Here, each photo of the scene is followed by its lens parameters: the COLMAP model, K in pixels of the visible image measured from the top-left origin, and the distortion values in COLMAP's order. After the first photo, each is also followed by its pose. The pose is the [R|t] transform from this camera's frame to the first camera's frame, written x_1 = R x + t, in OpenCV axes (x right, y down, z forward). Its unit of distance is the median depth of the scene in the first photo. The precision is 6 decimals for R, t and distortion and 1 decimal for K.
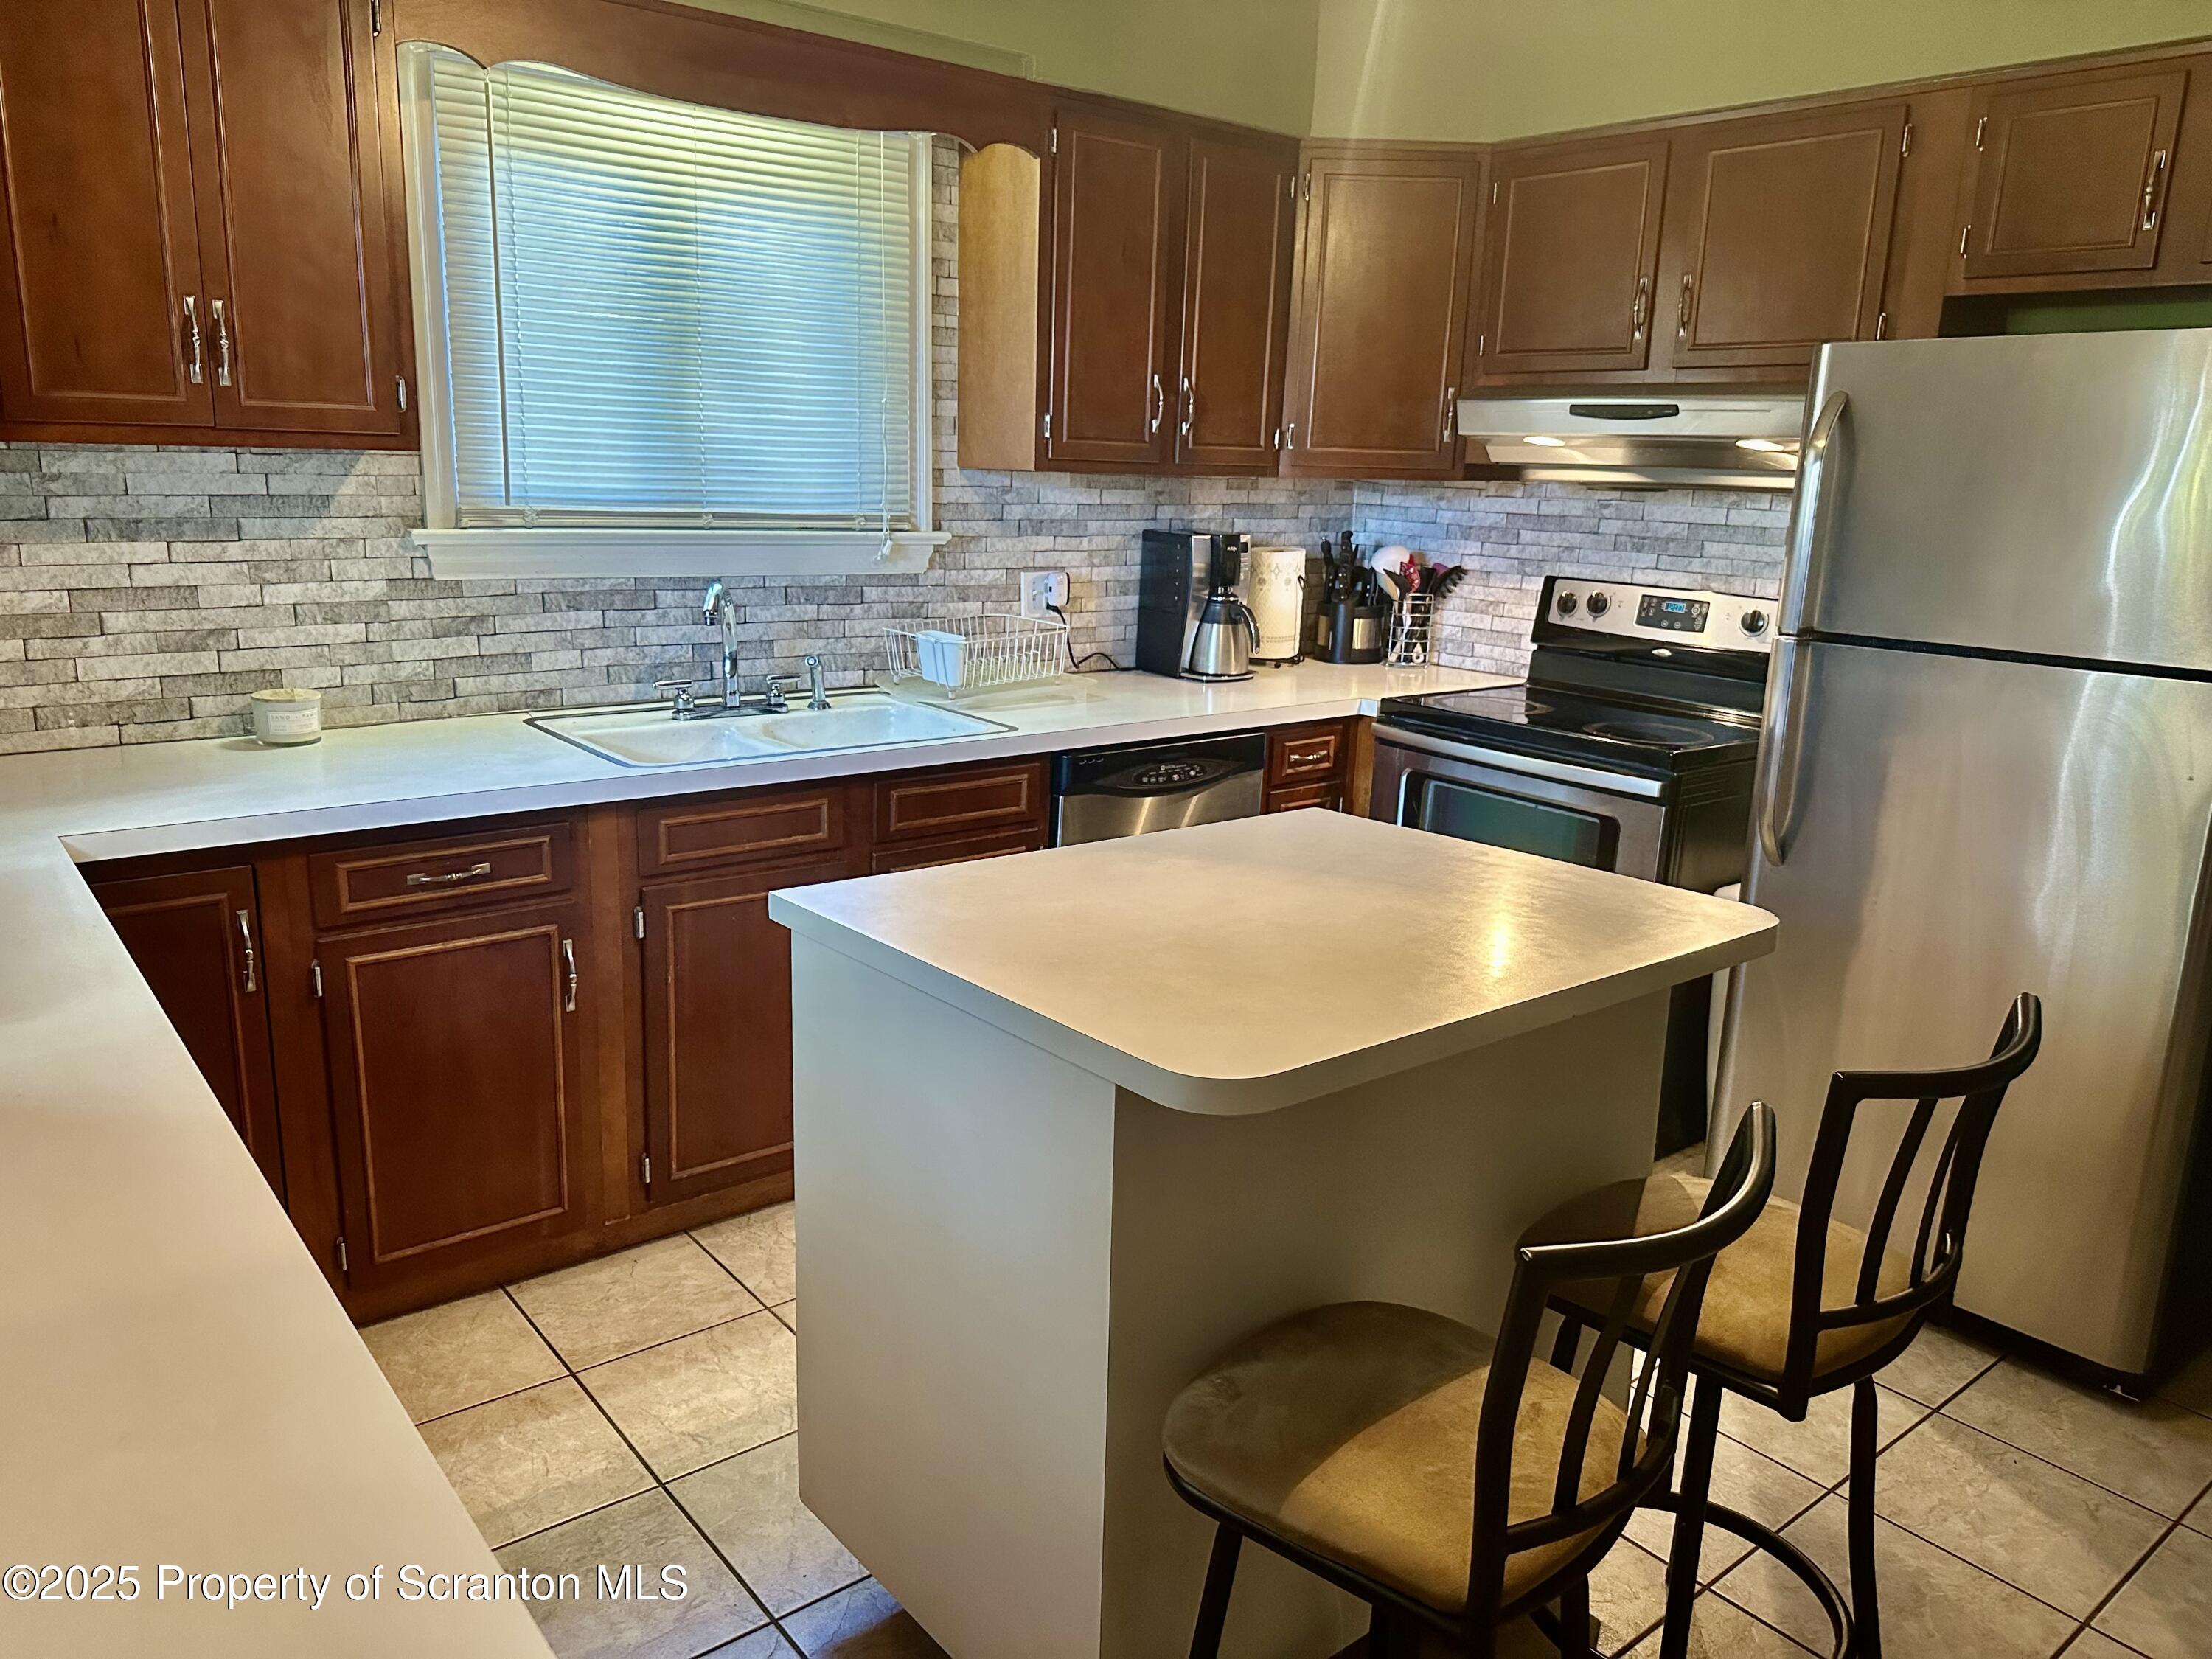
lens RADIAL K [[1623.3, 0, 1106.0], [0, 1623.3, 829.5], [0, 0, 1]] dist [0.084622, -0.000446]
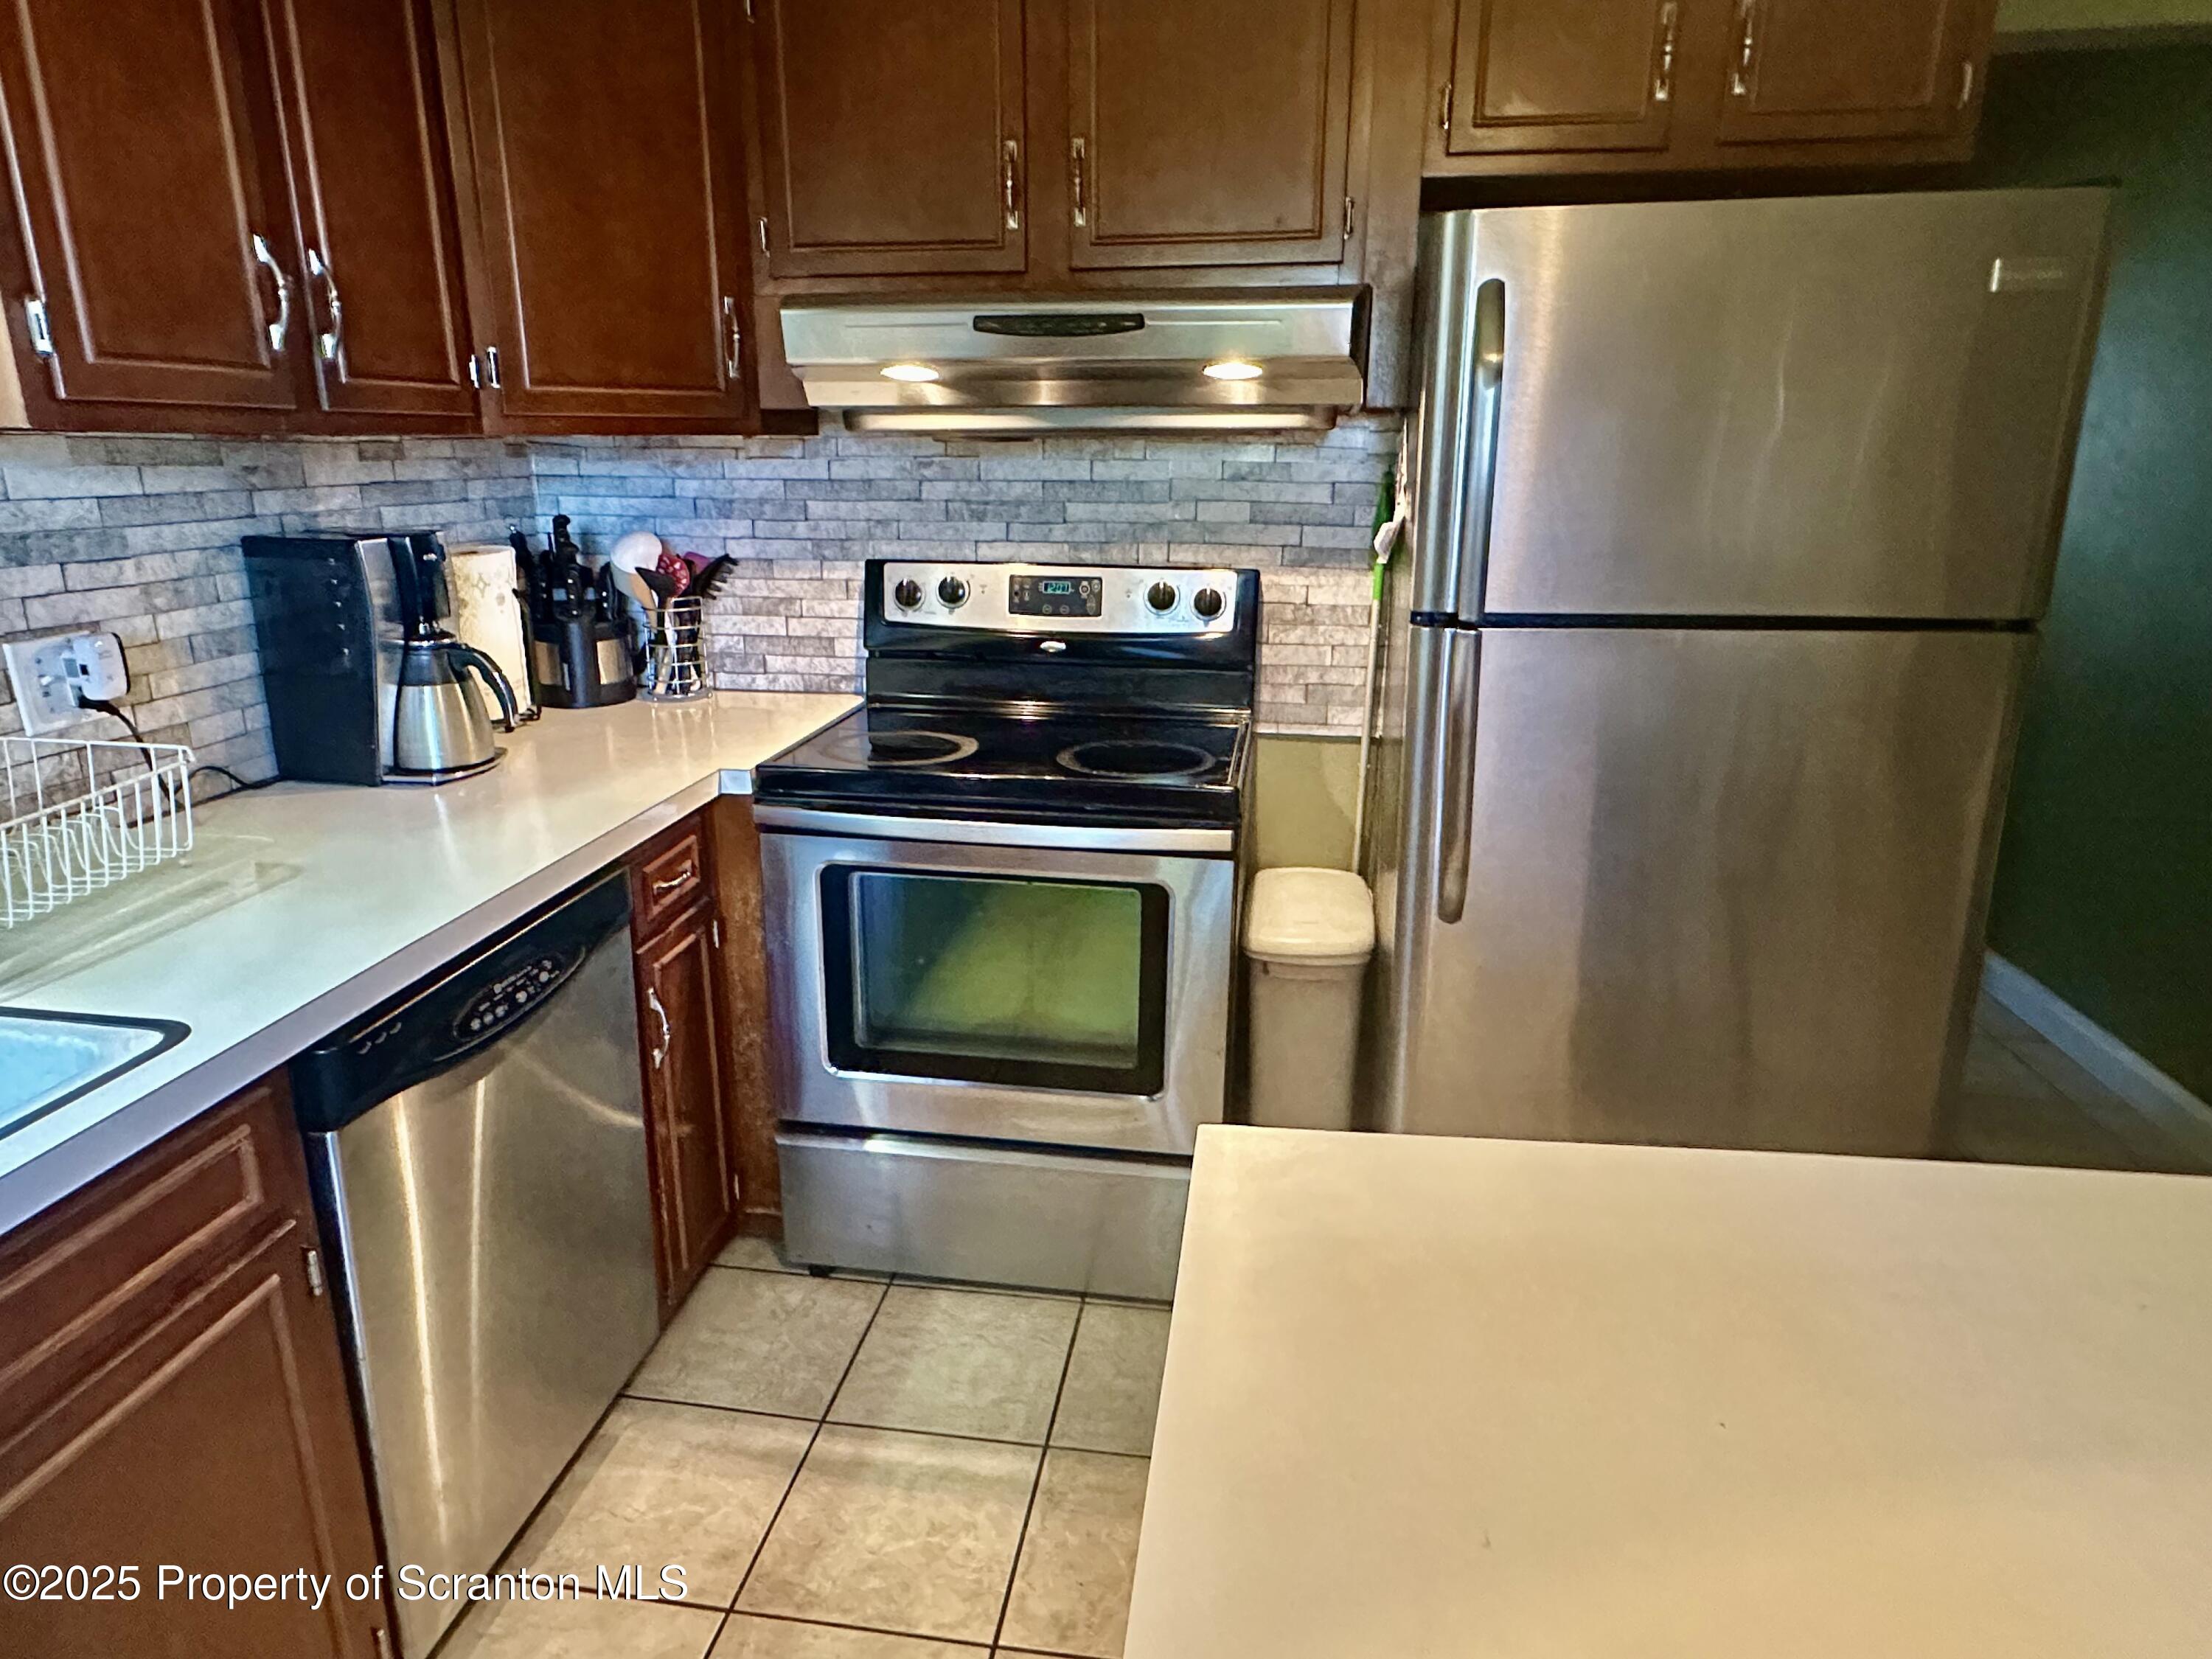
lens RADIAL K [[1372.3, 0, 1106.0], [0, 1372.3, 829.5], [0, 0, 1]] dist [0.067015, -0.034936]
pose [[0.759735, -0.212499, 0.614530, -0.069020], [0.175842, 0.977021, 0.120454, -0.091627], [-0.626005, 0.016547, 0.779644, 0.439578]]
